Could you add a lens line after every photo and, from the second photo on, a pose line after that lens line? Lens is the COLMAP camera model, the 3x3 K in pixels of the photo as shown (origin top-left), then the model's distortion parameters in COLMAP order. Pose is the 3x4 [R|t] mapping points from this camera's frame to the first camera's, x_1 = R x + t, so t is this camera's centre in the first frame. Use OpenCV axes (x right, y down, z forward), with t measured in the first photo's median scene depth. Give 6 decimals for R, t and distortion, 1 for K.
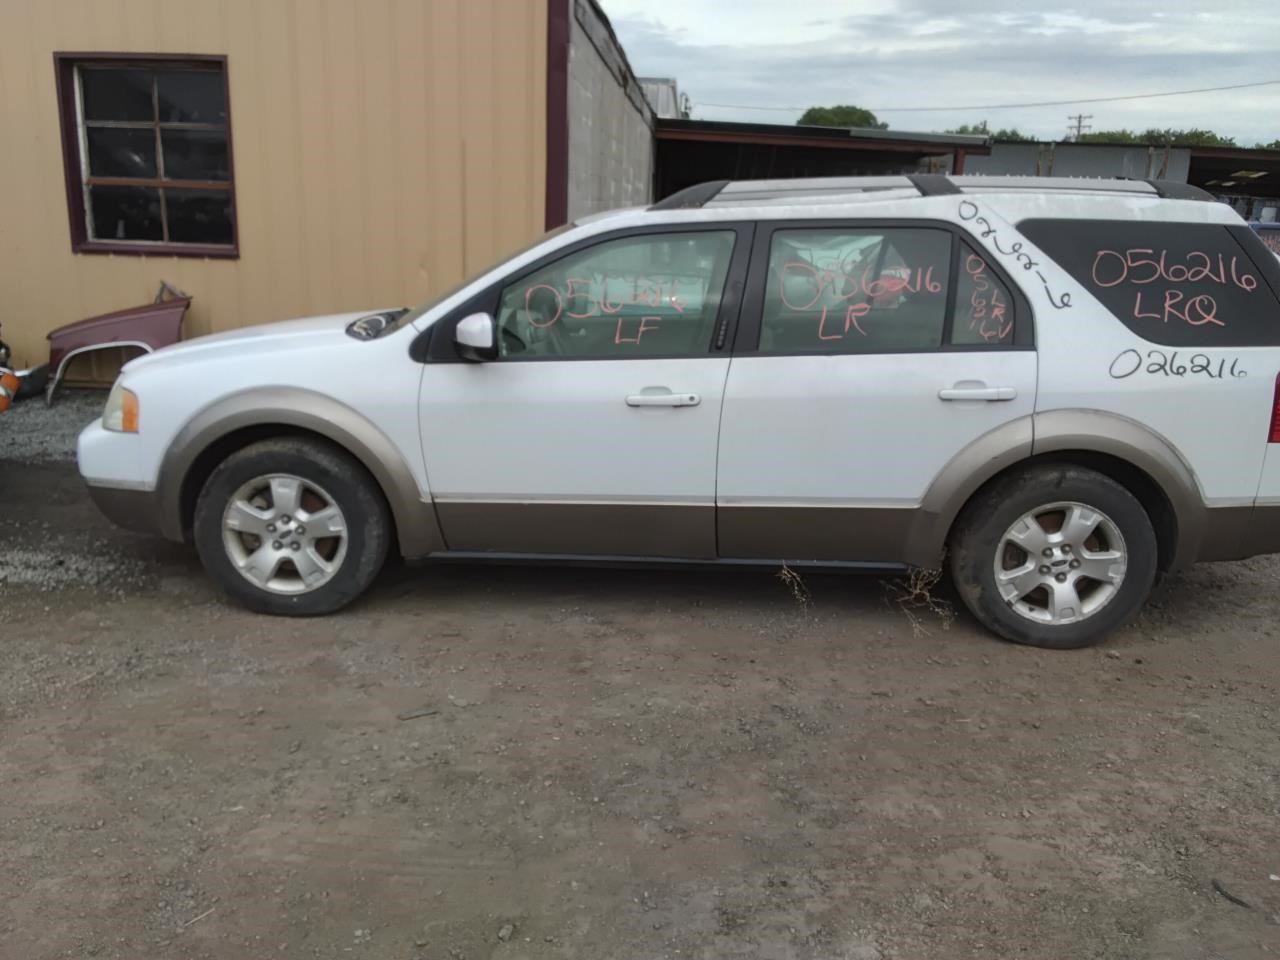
lens RADIAL K [[995.8, 0, 640.0], [0, 995.8, 480.0], [0, 0, 1]] dist [0.075151, -0.137556]
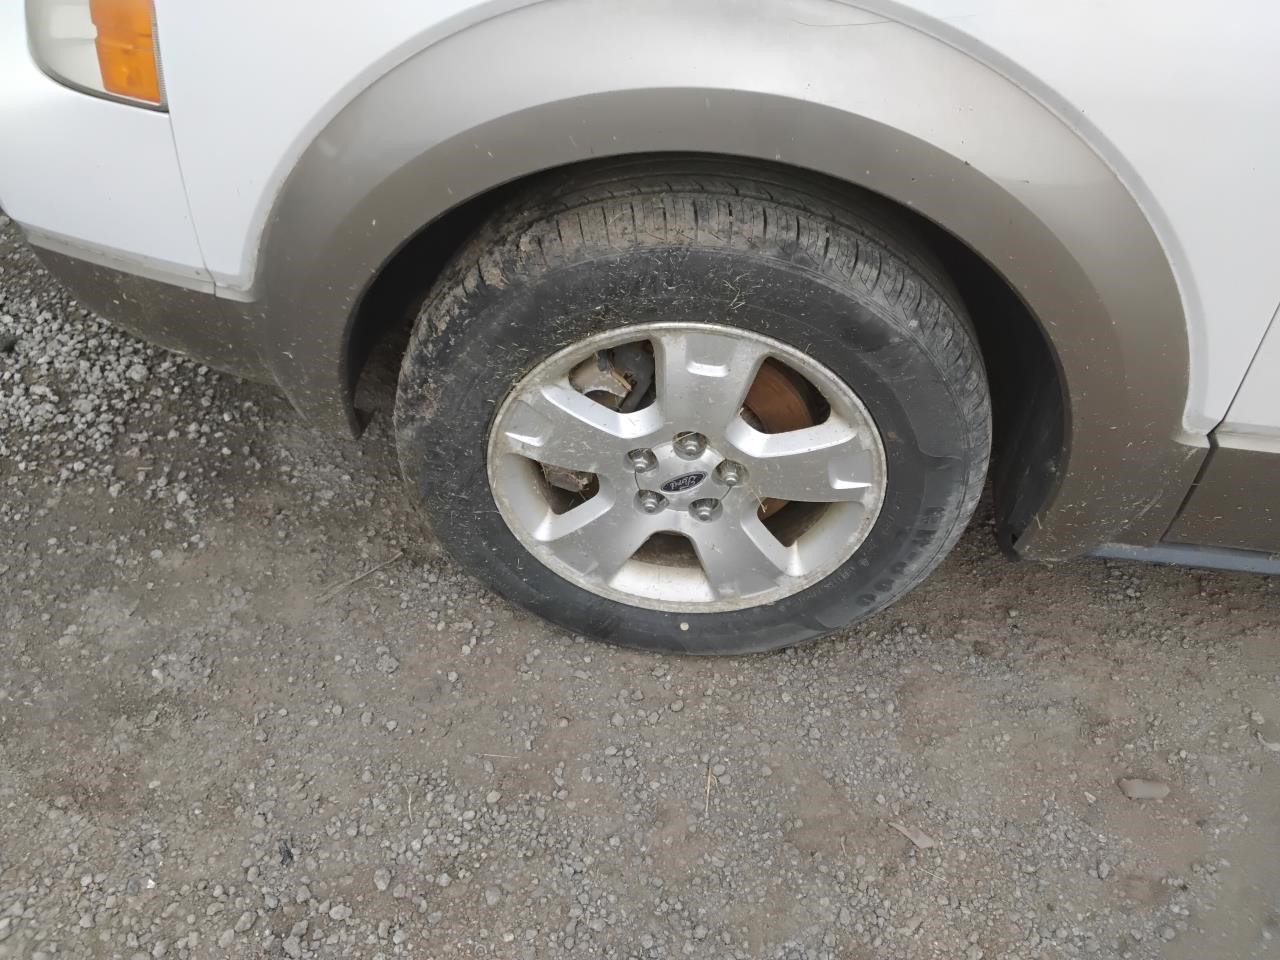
lens RADIAL K [[995.8, 0, 640.0], [0, 995.8, 480.0], [0, 0, 1]] dist [0.075151, -0.137556]
pose [[0.997483, 0.070501, 0.007530, -0.369863], [-0.064547, 0.859008, 0.507877, -0.107120], [0.029337, -0.507085, 0.861396, 0.726169]]
